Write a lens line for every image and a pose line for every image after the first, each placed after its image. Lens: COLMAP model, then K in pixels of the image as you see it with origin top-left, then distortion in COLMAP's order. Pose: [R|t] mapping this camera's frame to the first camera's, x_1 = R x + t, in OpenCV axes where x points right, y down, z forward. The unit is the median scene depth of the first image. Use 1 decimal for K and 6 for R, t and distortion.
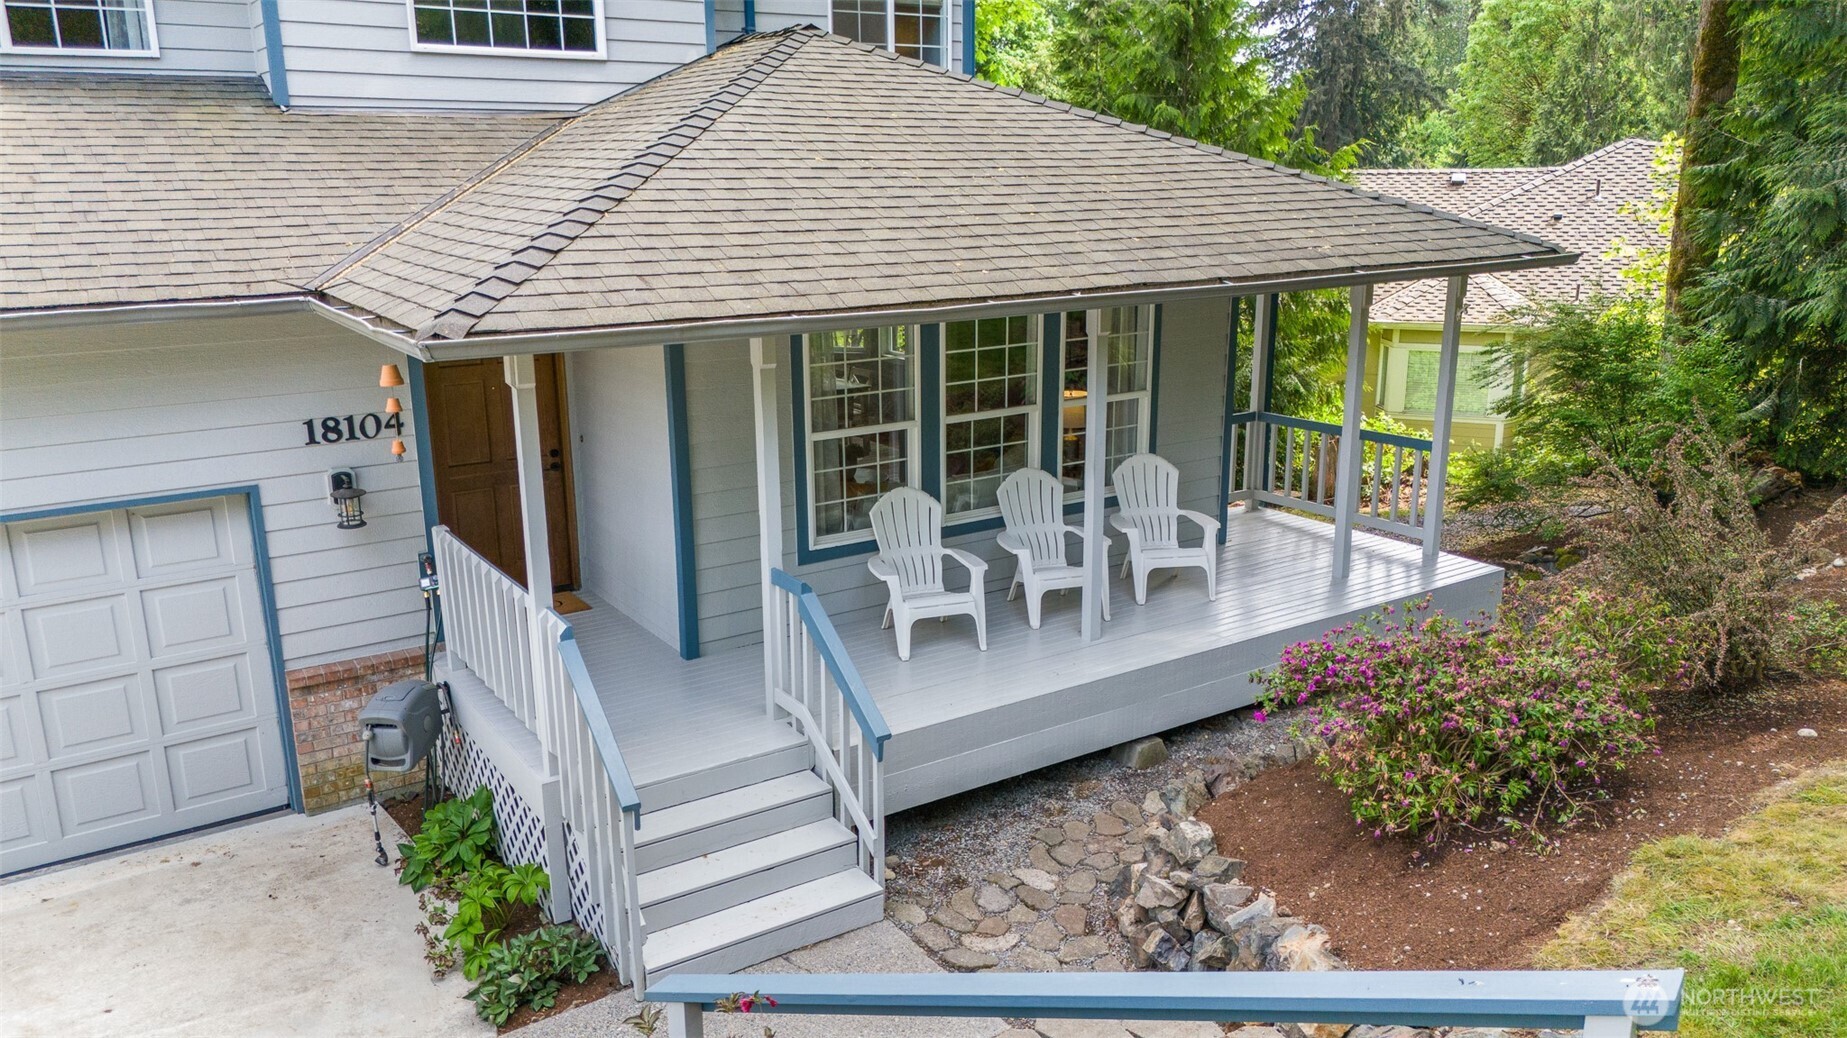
lens RADIAL K [[1372.6, 0, 923.5], [0, 1372.6, 519.0], [0, 0, 1]] dist [0.119580, -0.124941]
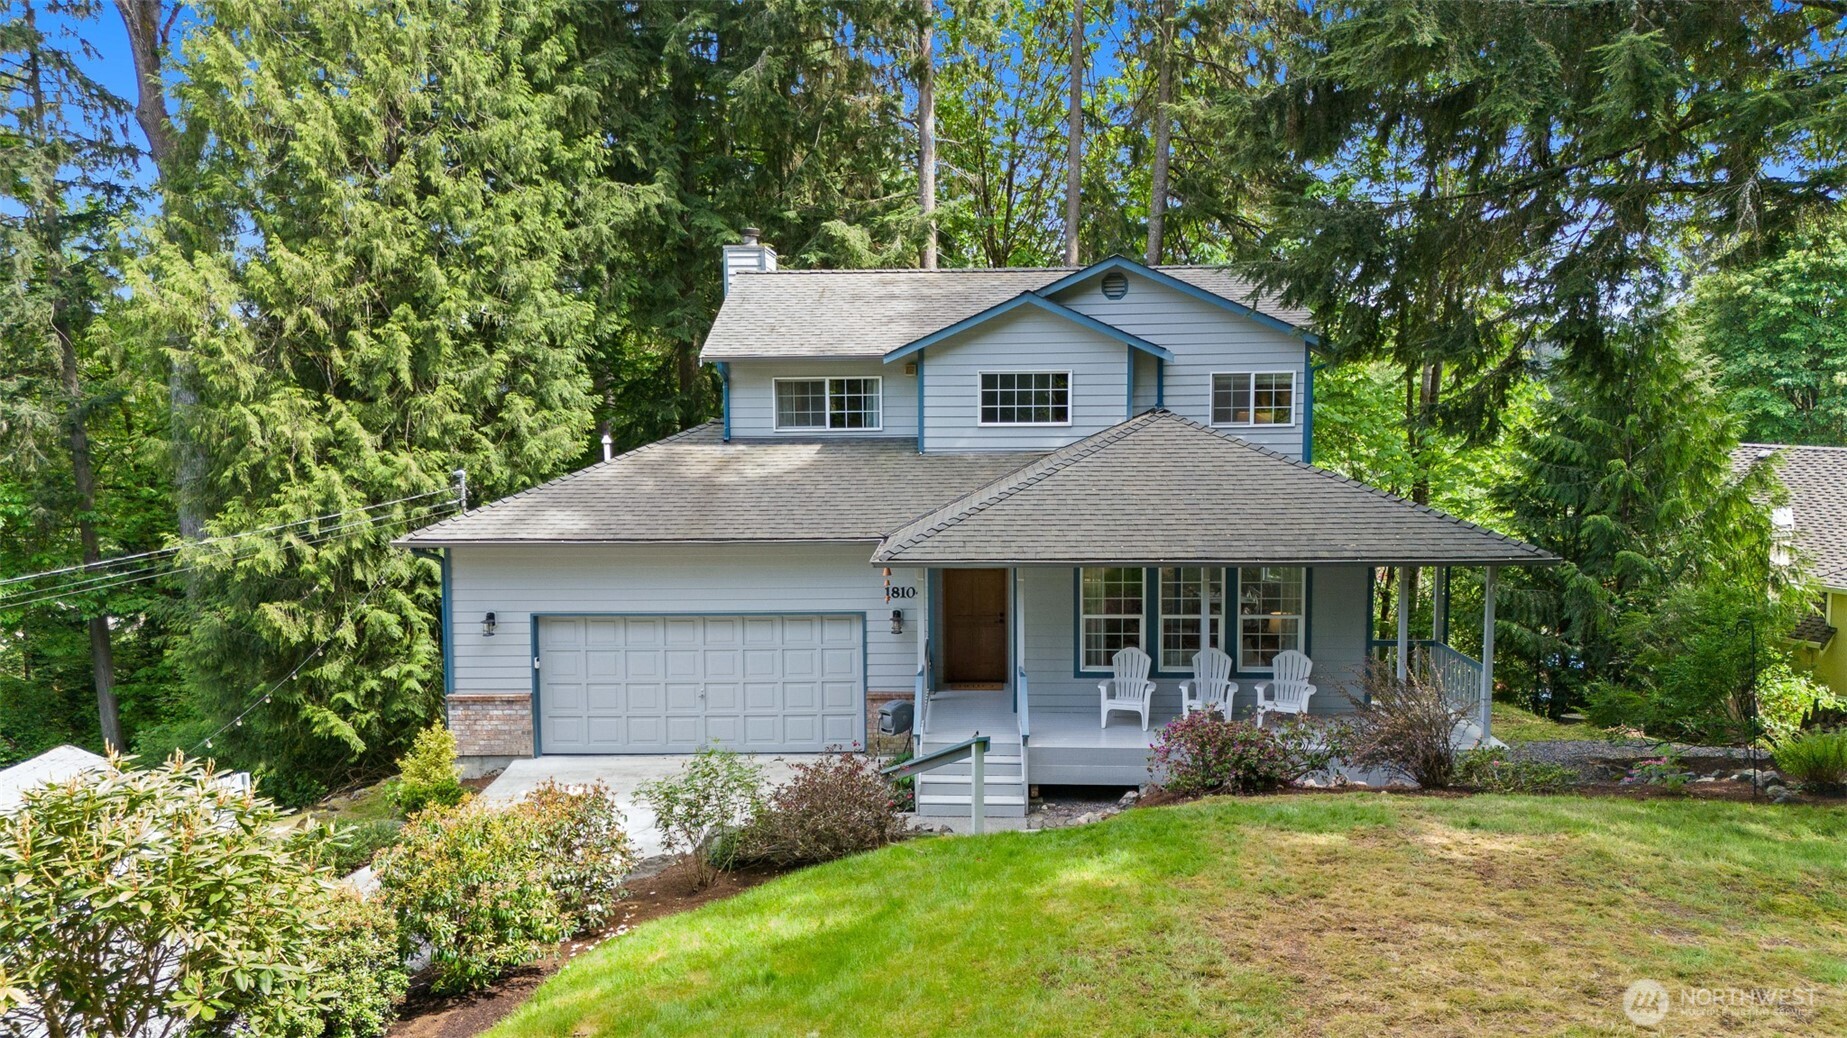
lens RADIAL K [[1372.6, 0, 923.5], [0, 1372.6, 519.0], [0, 0, 1]] dist [0.119580, -0.124941]
pose [[0.814592, 0.058724, -0.577054, 0.889909], [-0.143823, 0.984243, -0.102864, 0.043533], [0.561920, 0.166786, 0.810202, -0.830852]]
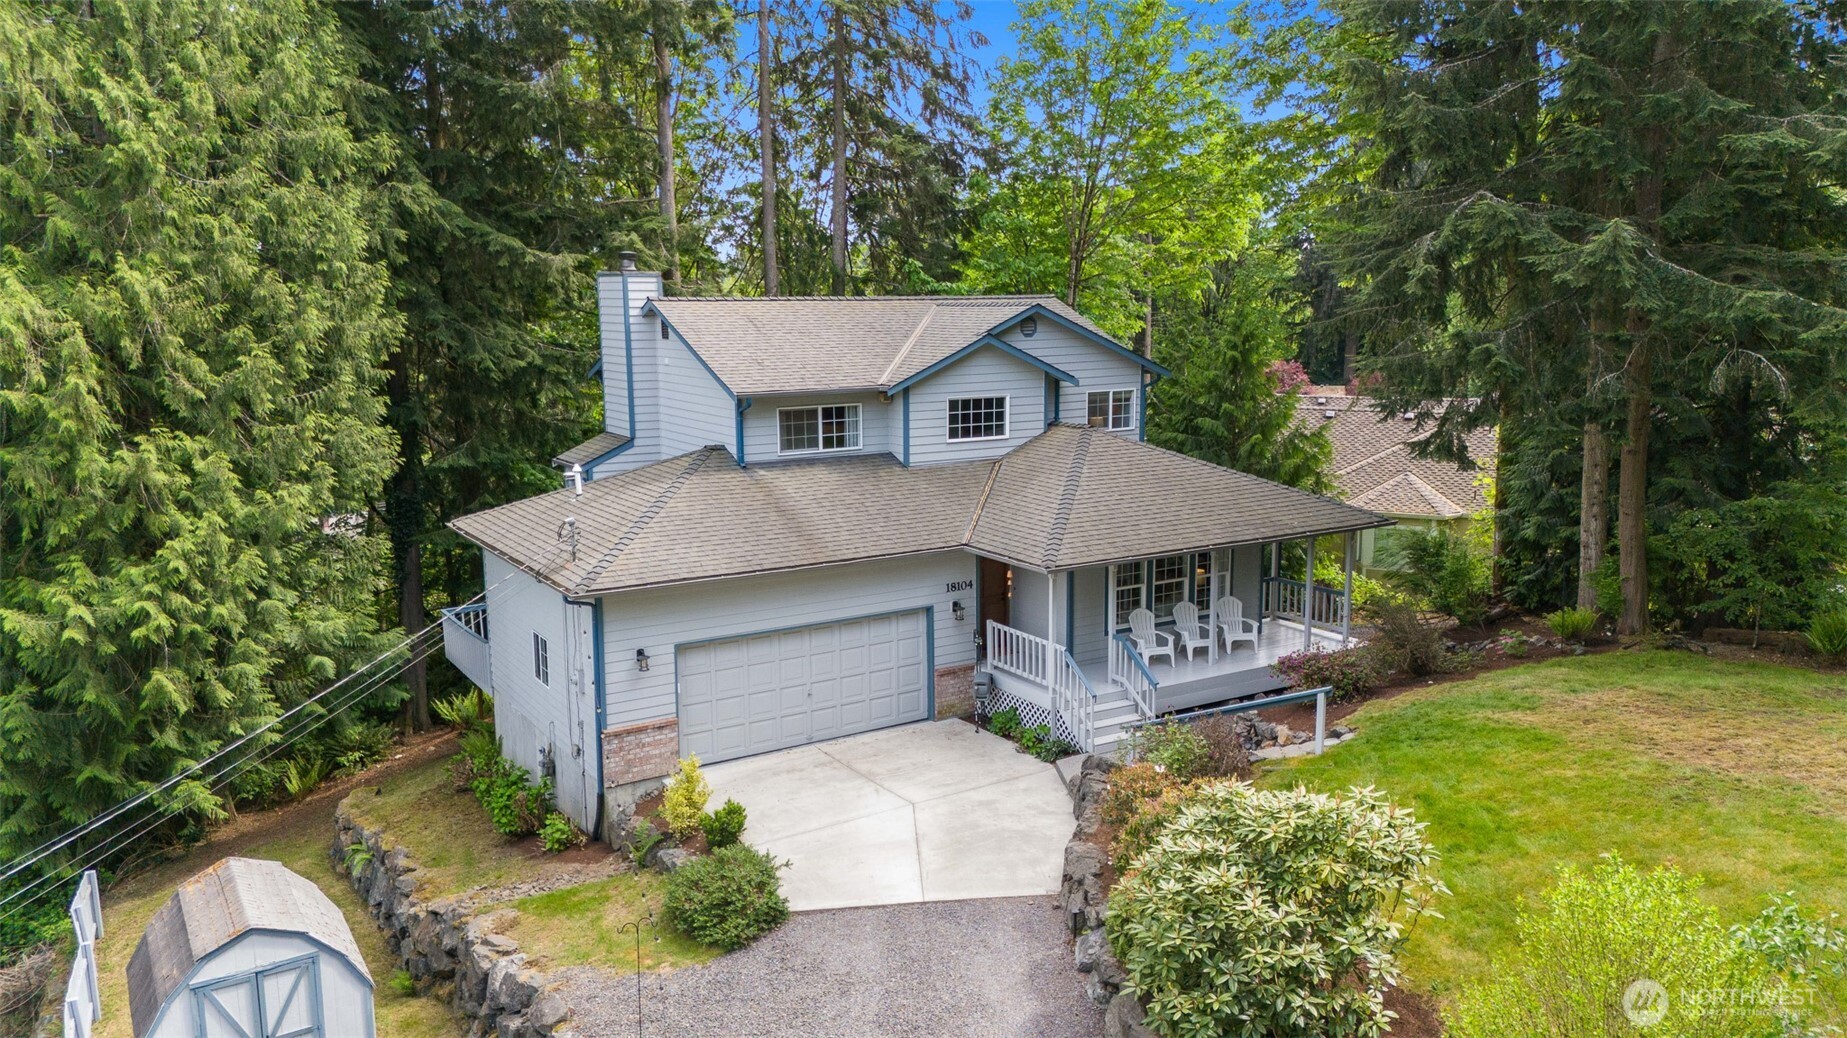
lens RADIAL K [[1372.6, 0, 923.5], [0, 1372.6, 519.0], [0, 0, 1]] dist [0.119580, -0.124941]
pose [[0.999615, 0.006109, -0.027051, -0.373476], [-0.008517, 0.995920, -0.089841, 0.049799], [0.026392, 0.090037, 0.995589, -1.748977]]
